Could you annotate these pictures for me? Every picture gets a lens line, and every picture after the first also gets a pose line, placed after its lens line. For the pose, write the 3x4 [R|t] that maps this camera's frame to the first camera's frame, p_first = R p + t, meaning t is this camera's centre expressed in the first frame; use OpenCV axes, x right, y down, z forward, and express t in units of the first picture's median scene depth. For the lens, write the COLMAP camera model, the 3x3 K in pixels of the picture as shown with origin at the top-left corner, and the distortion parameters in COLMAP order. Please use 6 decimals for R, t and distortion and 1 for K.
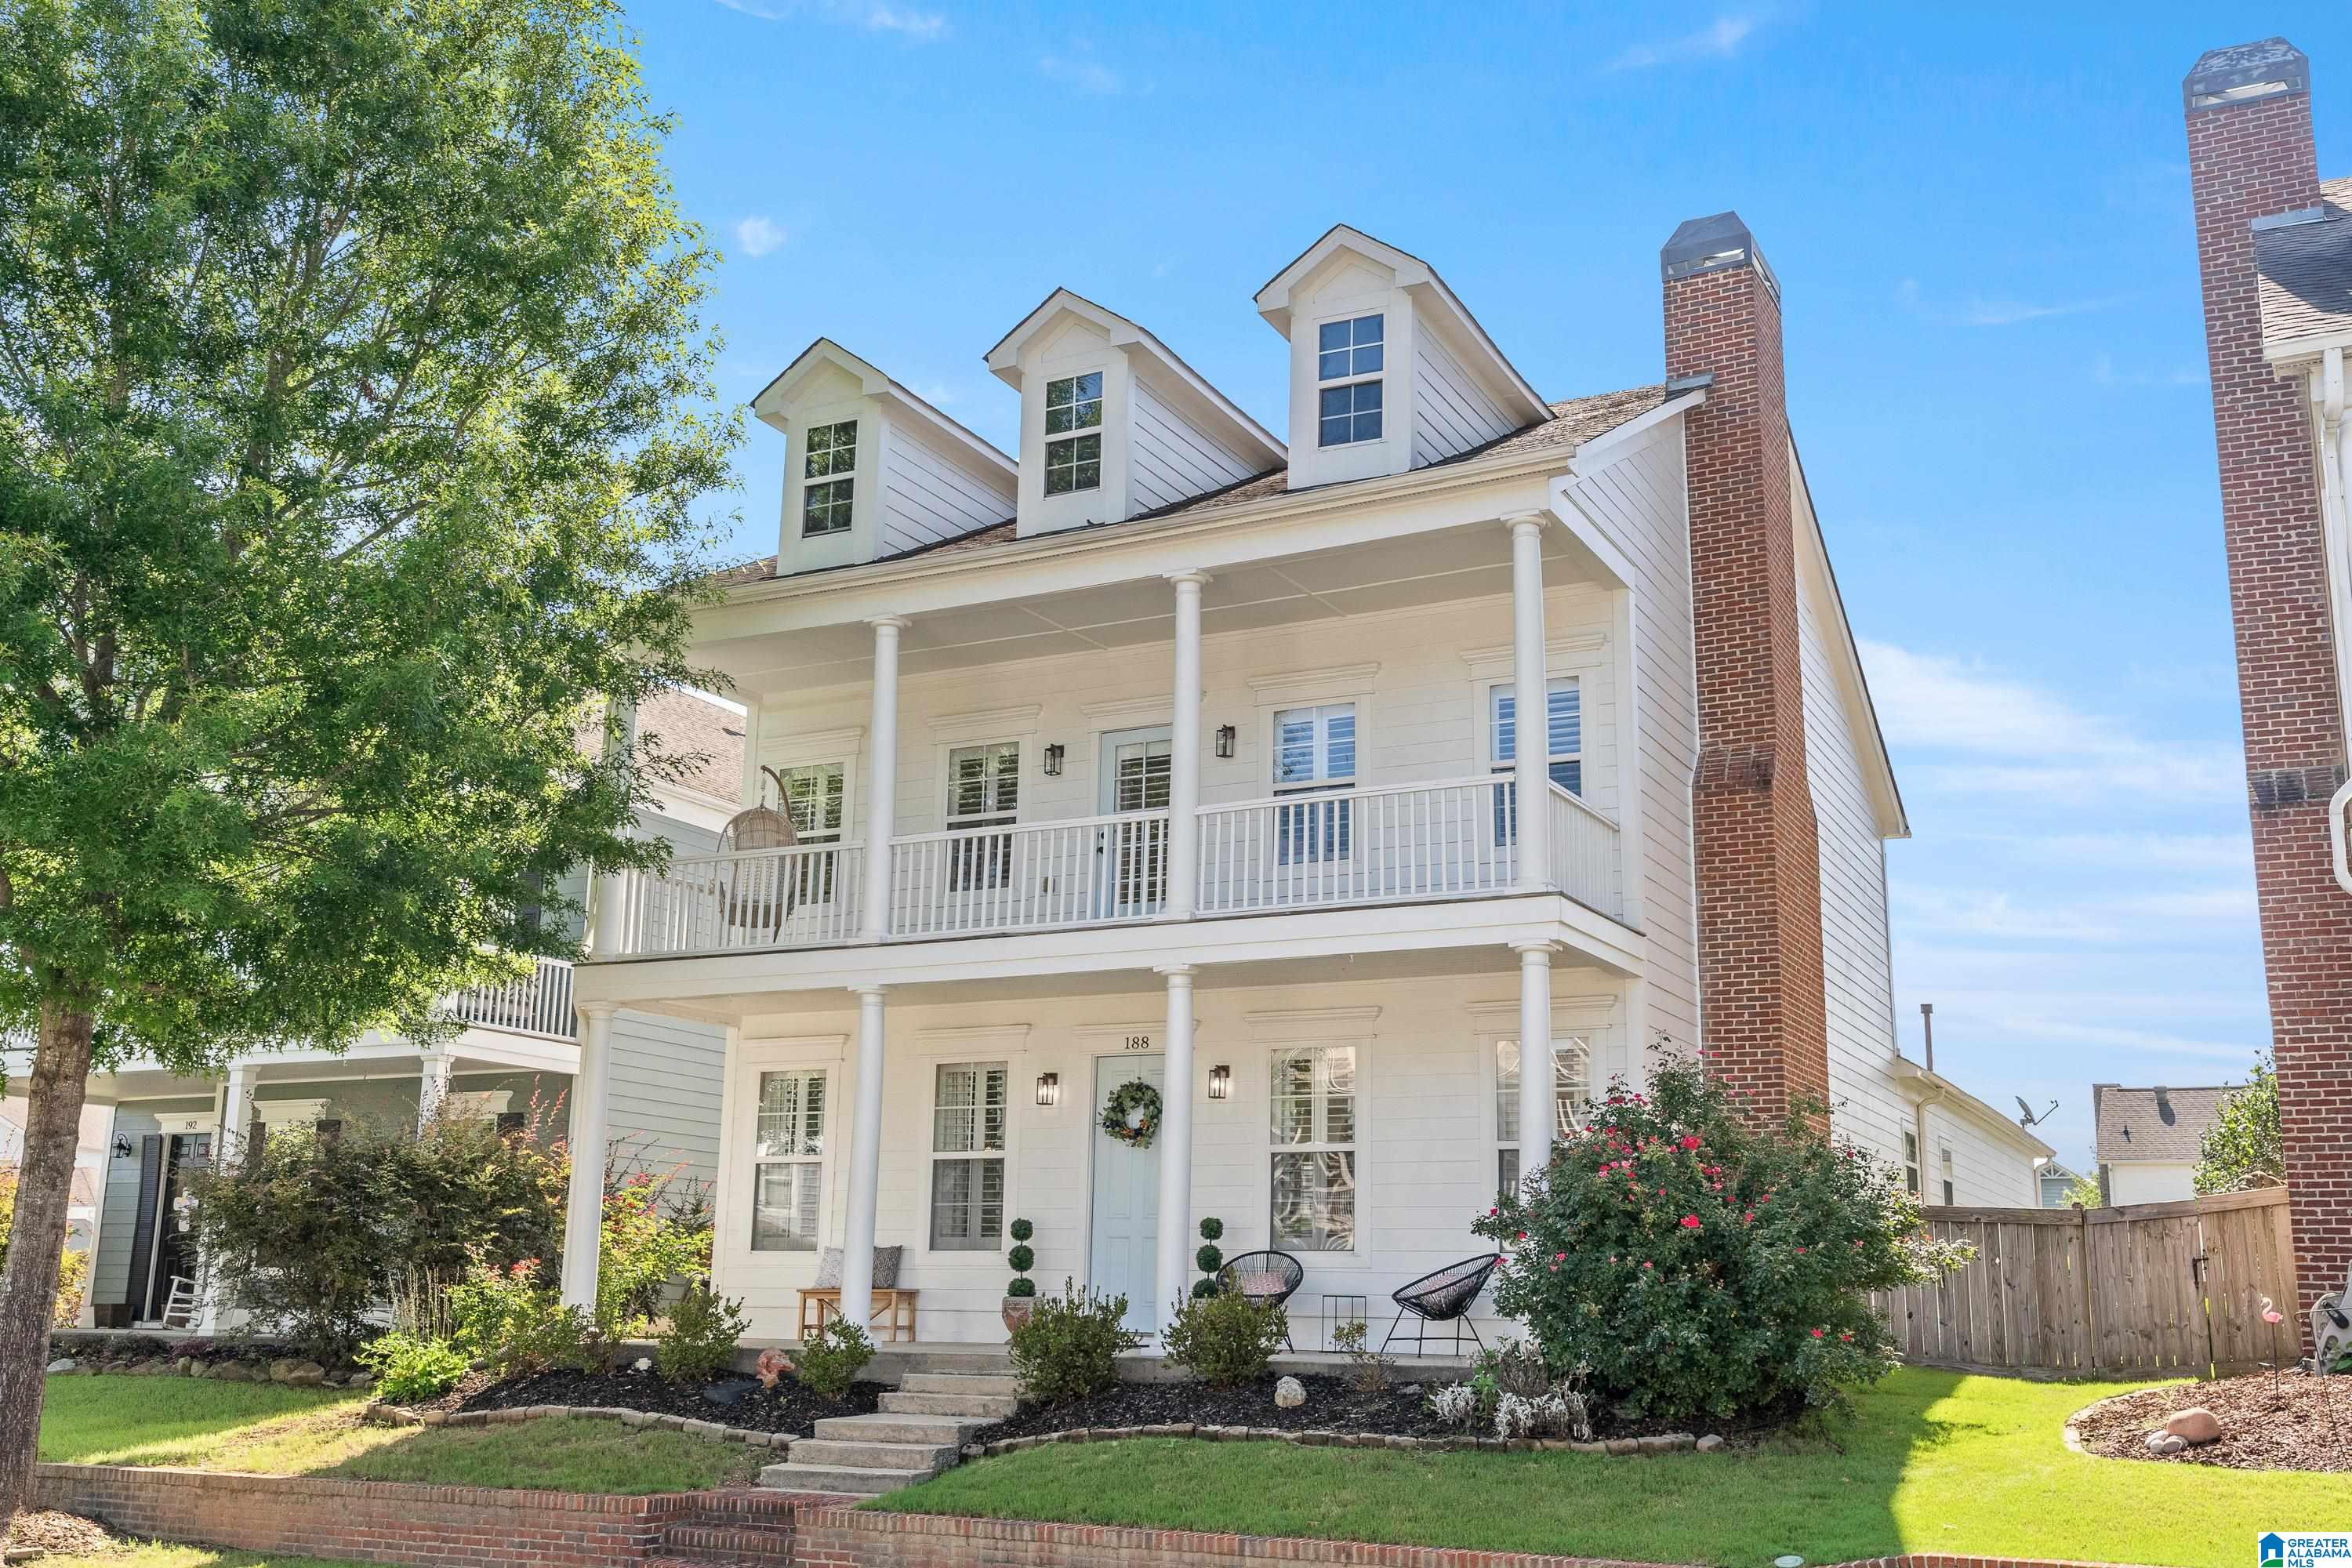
lens RADIAL K [[2210.4, 0, 1176.0], [0, 2210.4, 784.0], [0, 0, 1]] dist [-0.000744, -0.000111]
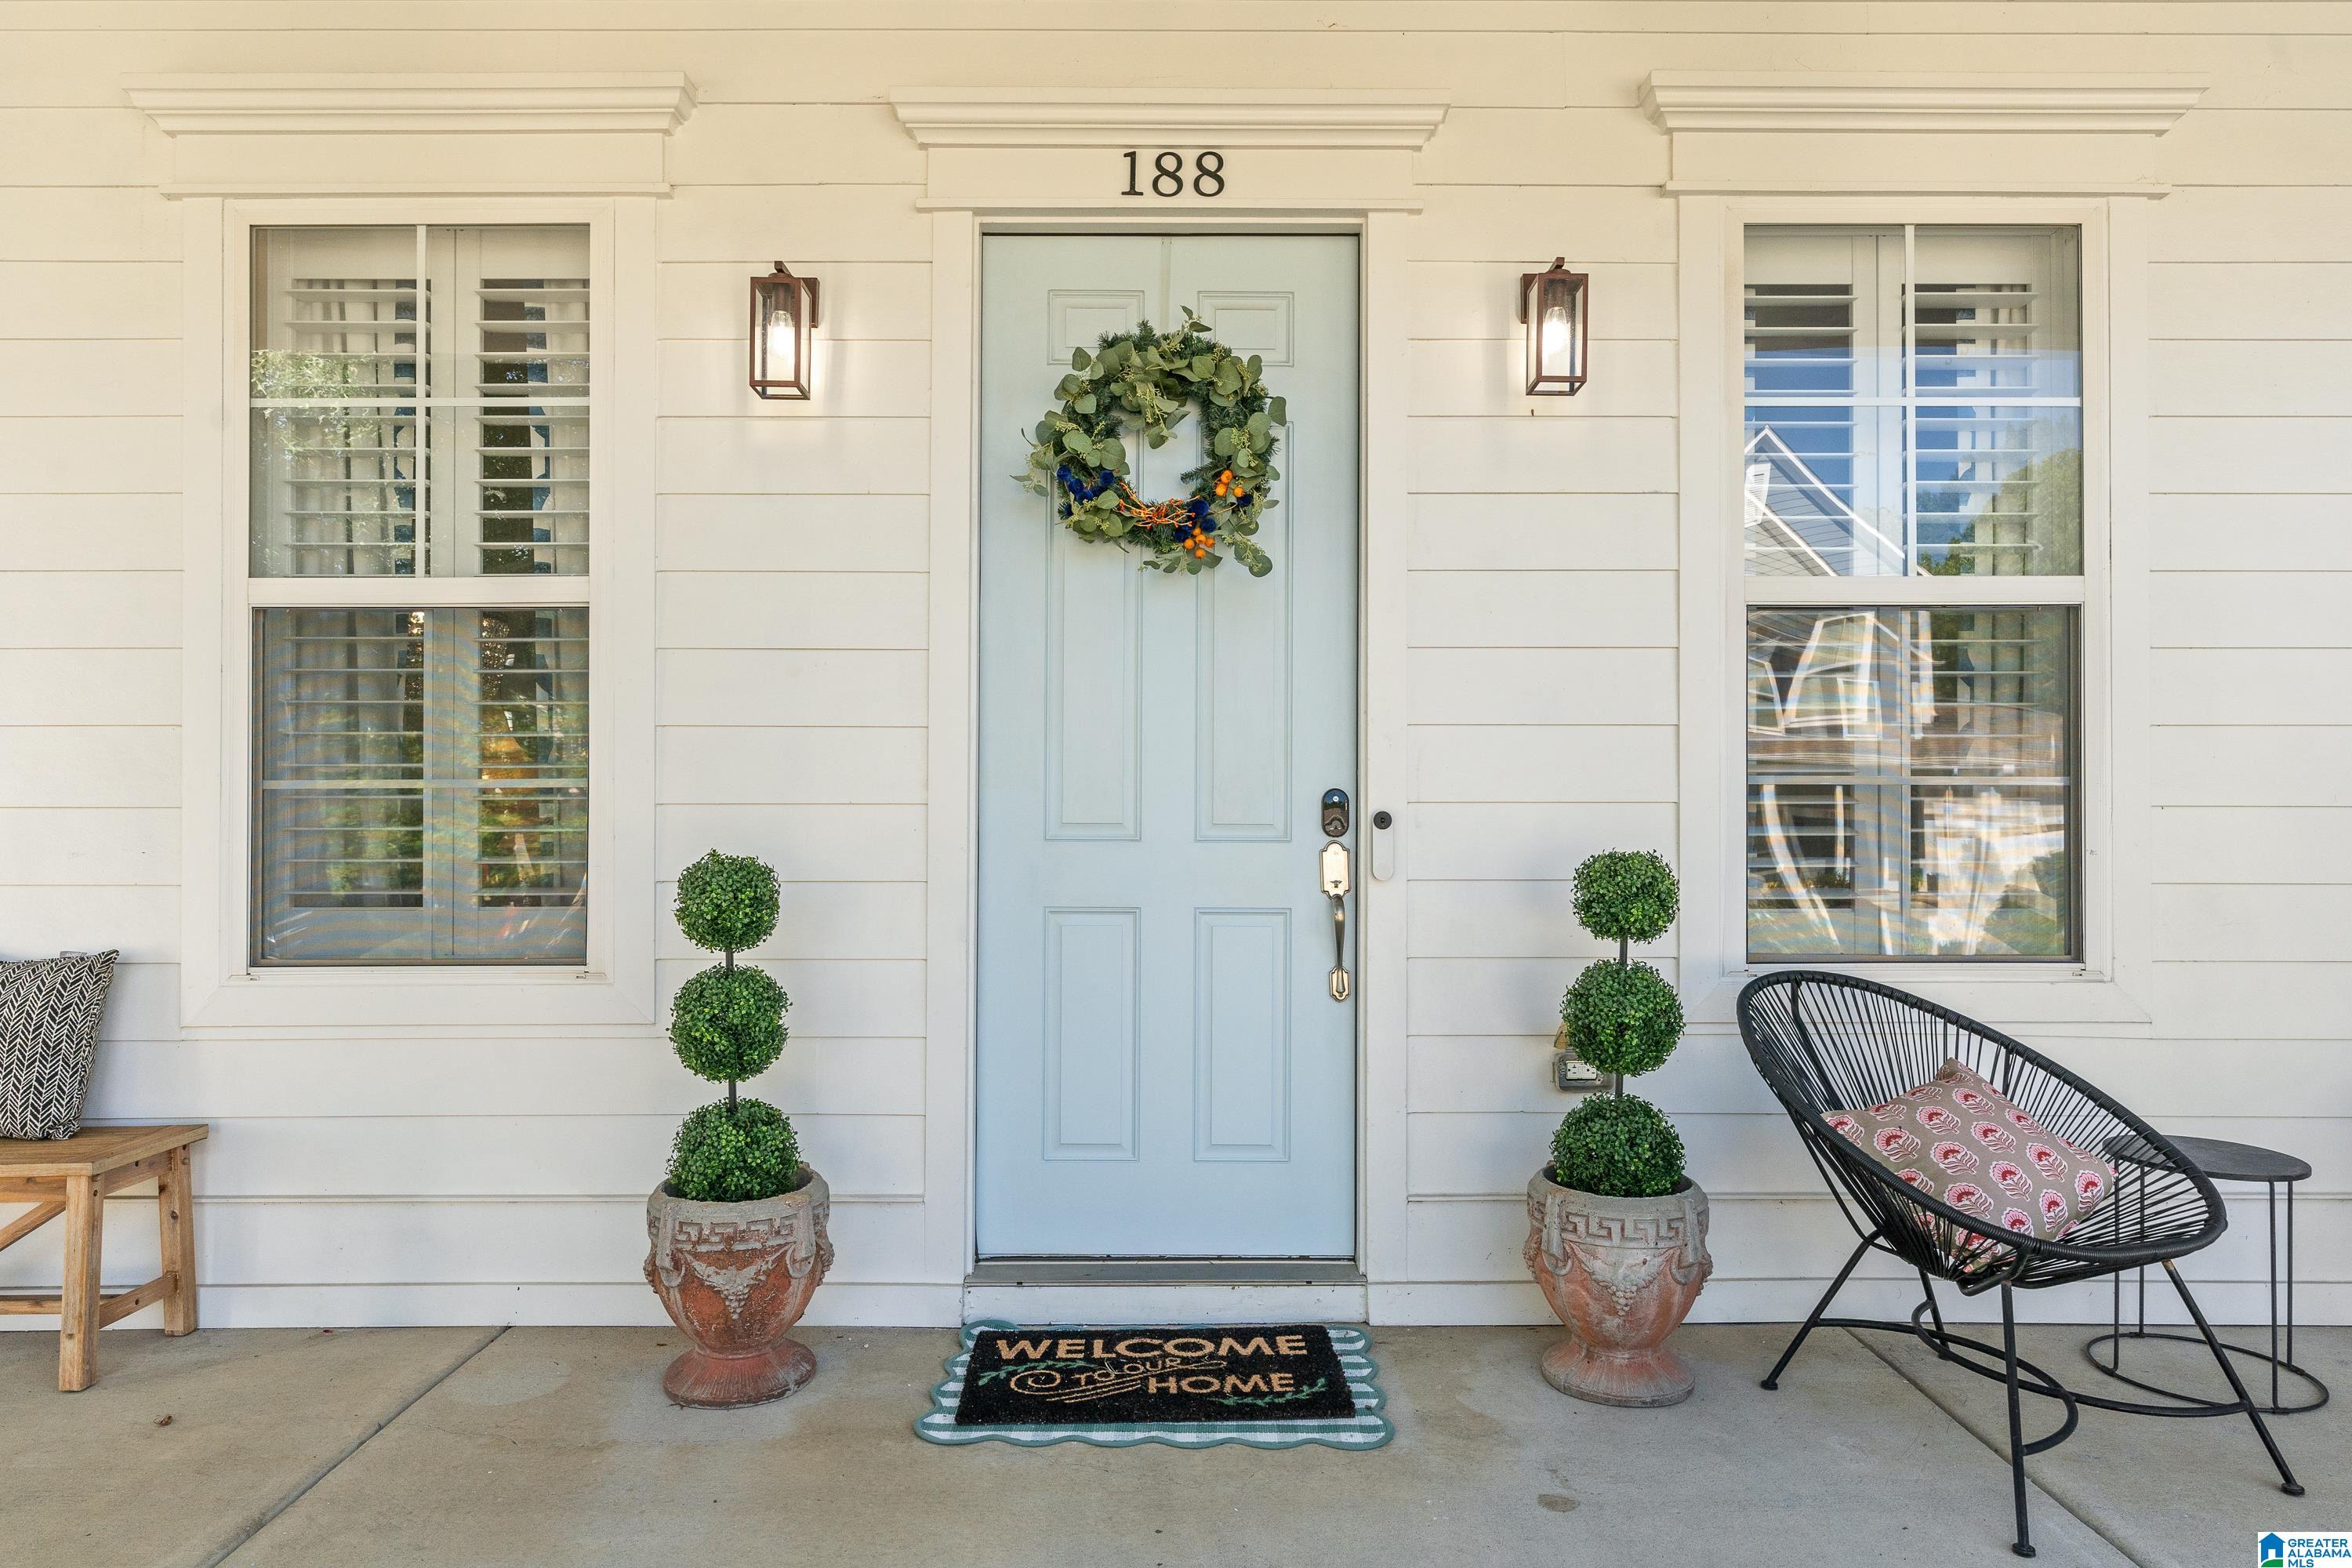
lens RADIAL K [[1490.5, 0, 1176.0], [0, 1490.5, 784.0], [0, 0, 1]] dist [0.002509, 0.000530]
pose [[0.890590, -0.011095, 0.454672, -0.095399], [-0.091779, 0.974751, 0.203559, 0.148235], [-0.445451, -0.223017, 0.867085, 0.817464]]
